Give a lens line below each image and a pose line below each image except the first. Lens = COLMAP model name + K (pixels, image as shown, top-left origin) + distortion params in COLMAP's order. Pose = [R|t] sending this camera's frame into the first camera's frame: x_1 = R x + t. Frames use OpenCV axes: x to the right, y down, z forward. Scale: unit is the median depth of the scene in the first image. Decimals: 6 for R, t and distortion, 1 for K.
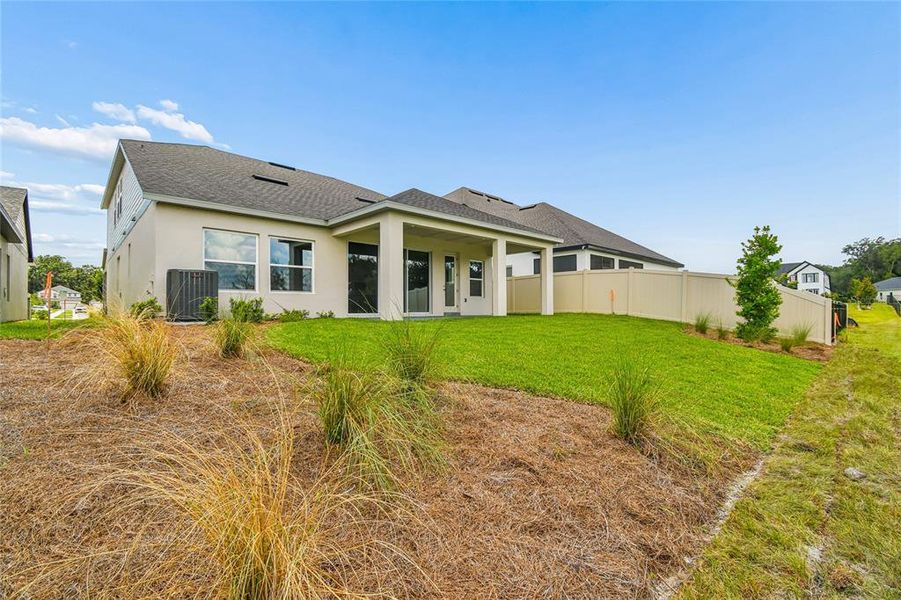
lens RADIAL K [[391.6, 0, 451.2], [0, 391.6, 310.6], [0, 0, 1]] dist [0.057839, -0.025965]
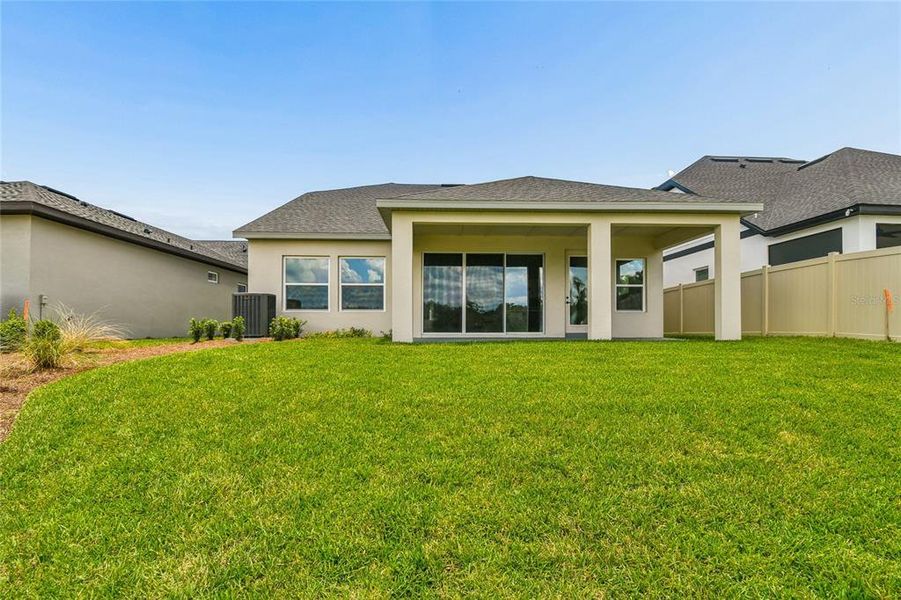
lens RADIAL K [[408.6, 0, 455.6], [0, 408.6, 317.6], [0, 0, 1]] dist [0.045461, -0.031149]
pose [[0.753068, -0.012184, -0.657829, 0.331126], [-0.008488, 0.999565, -0.028231, -0.000301], [0.657887, 0.026843, 0.752638, 0.267690]]
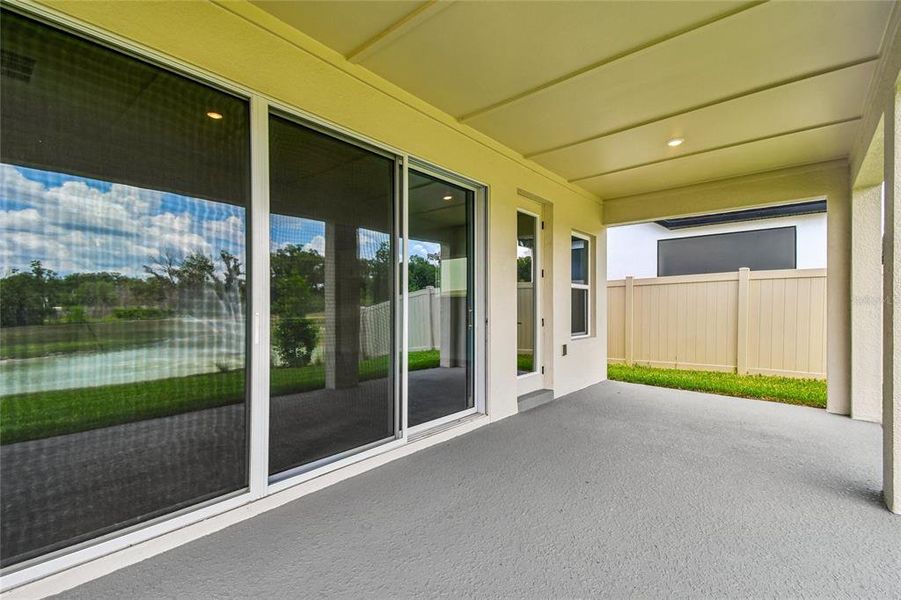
lens RADIAL K [[417.8, 0, 450.5], [0, 417.8, 300.0], [0, 0, 1]] dist [0.030385, -0.000047]
pose [[0.994013, 0.002457, 0.109230, -0.100808], [0.001137, 0.999460, -0.032833, -0.058879], [-0.109252, 0.032760, 0.993474, 0.678605]]
